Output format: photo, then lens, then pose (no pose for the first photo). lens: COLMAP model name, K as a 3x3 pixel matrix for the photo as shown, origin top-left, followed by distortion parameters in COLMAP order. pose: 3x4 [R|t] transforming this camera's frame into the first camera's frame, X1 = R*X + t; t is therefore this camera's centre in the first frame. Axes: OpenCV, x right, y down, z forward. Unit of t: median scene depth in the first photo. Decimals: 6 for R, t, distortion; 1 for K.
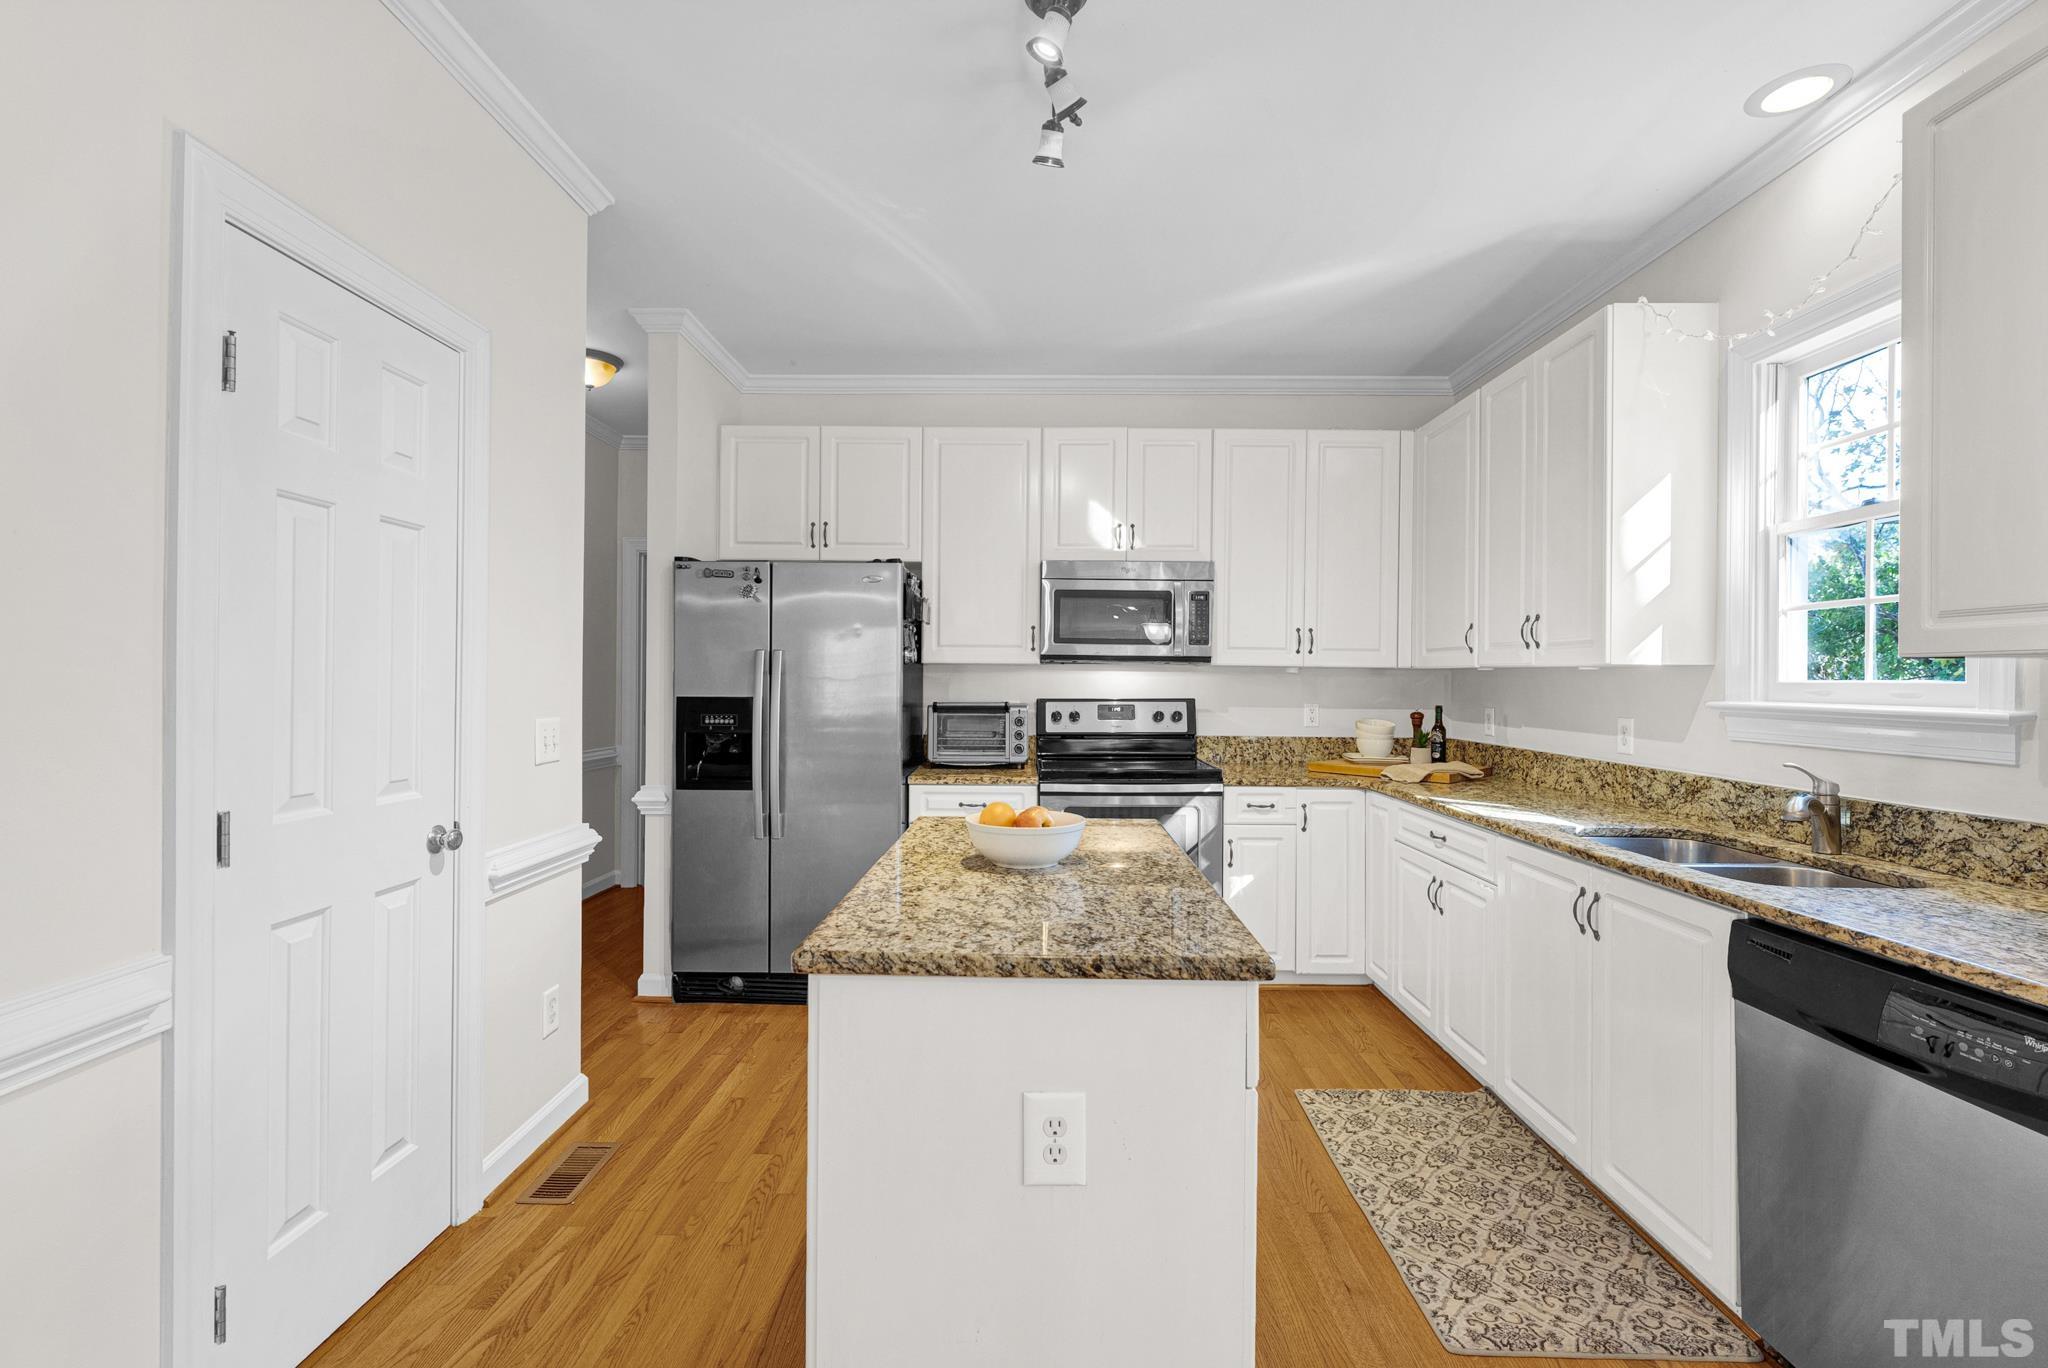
lens RADIAL K [[900.8, 0, 1017.0], [0, 900.8, 680.7], [0, 0, 1]] dist [0.002655, 0.000128]
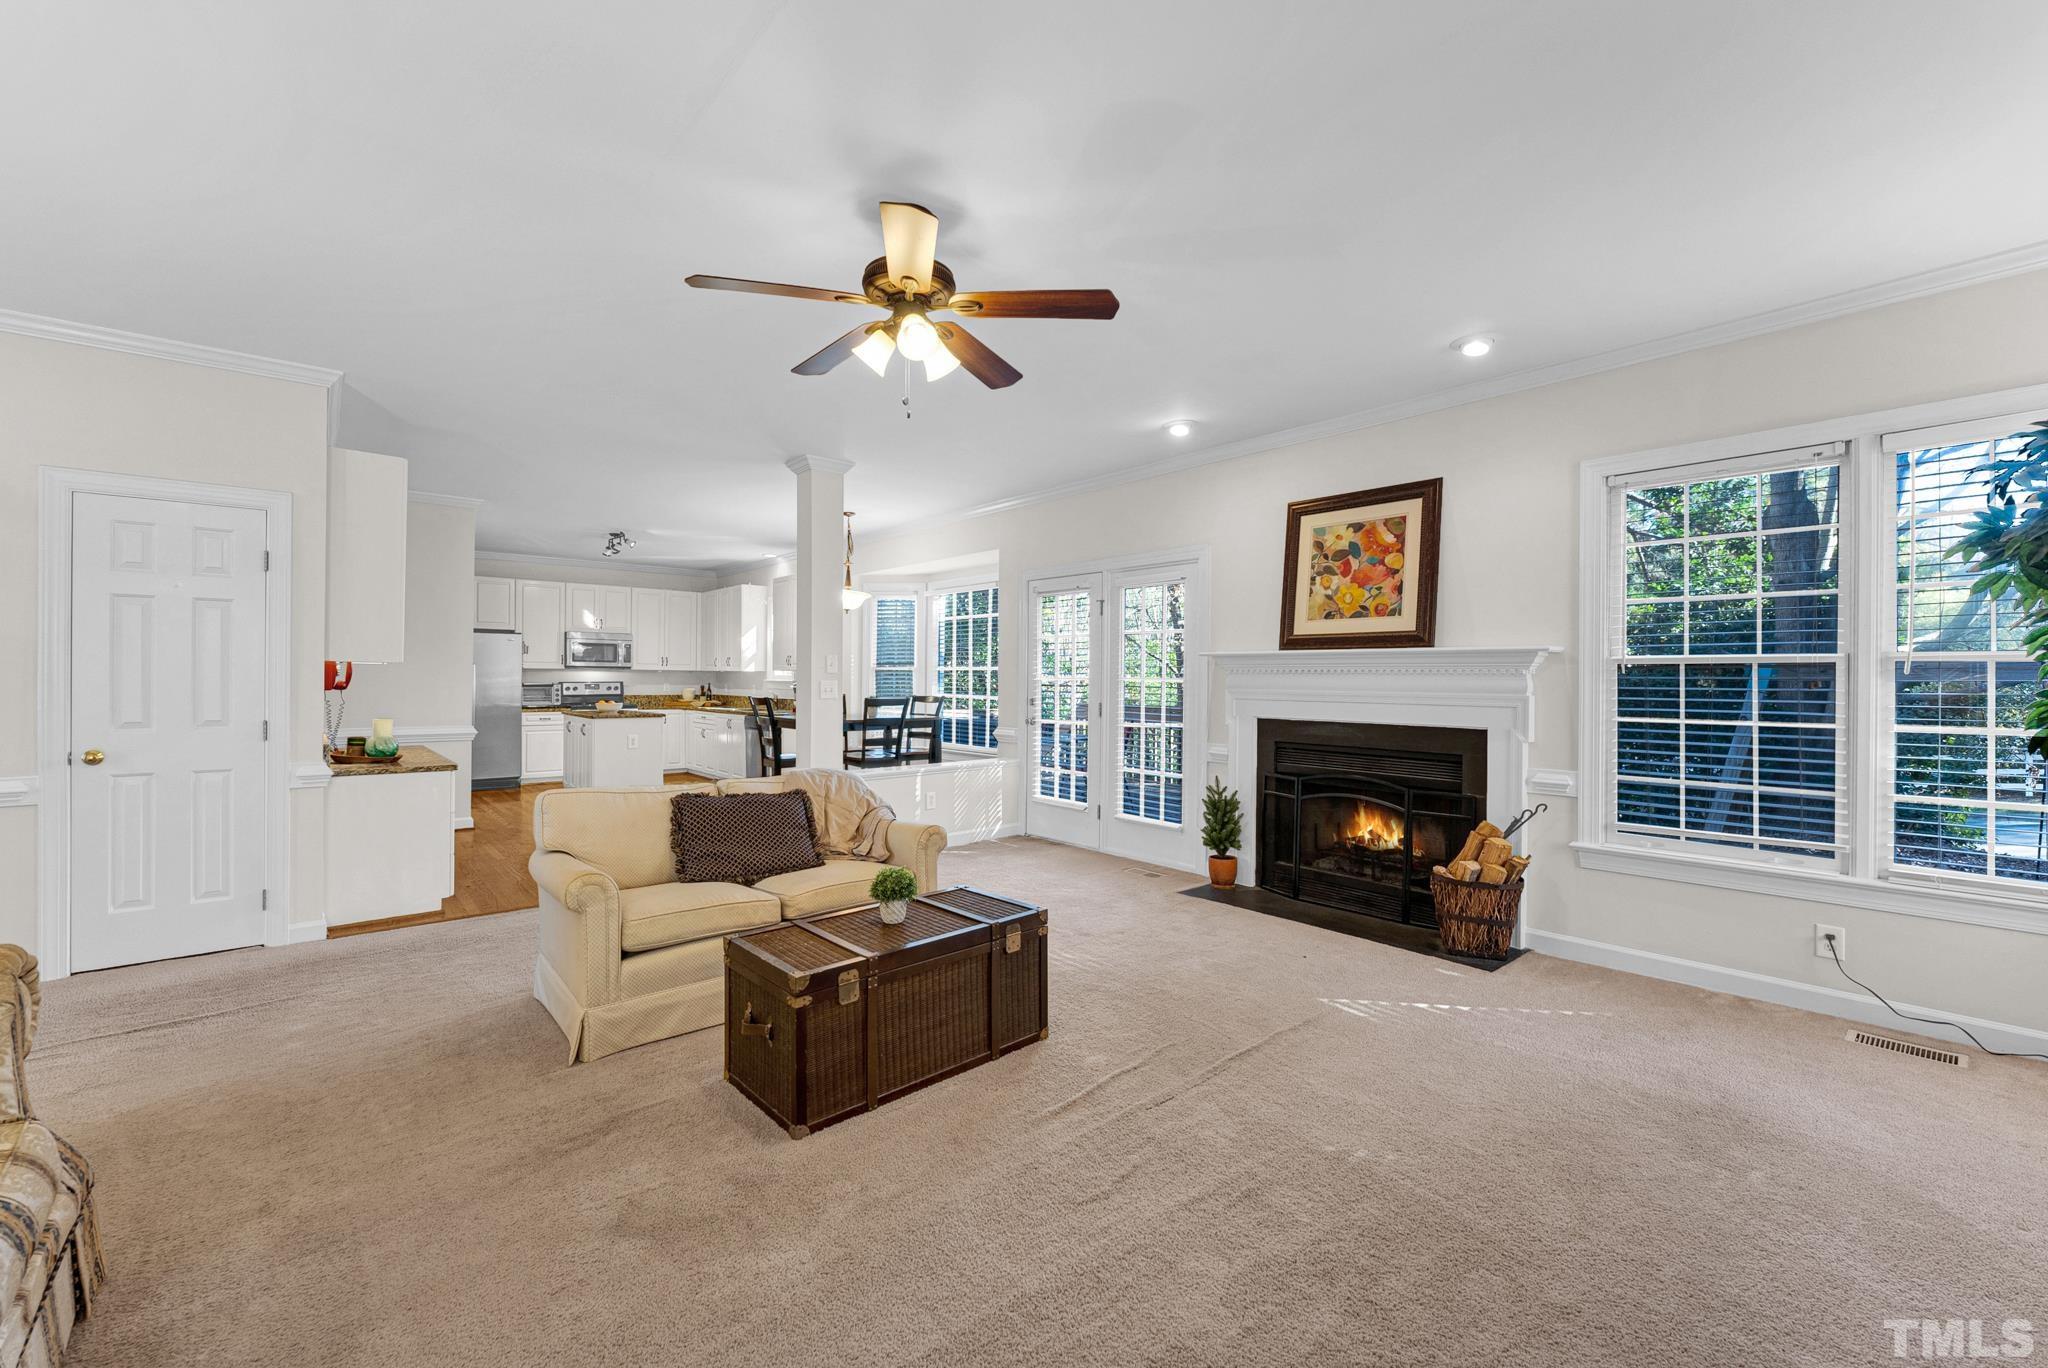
lens RADIAL K [[827.3, 0, 1013.0], [0, 827.3, 681.6], [0, 0, 1]] dist [0.000354, 0.000131]
pose [[0.754660, -0.006239, 0.656086, -0.605878], [-0.001086, 0.999942, 0.010757, -0.009532], [-0.656115, -0.008831, 0.754609, -1.818733]]
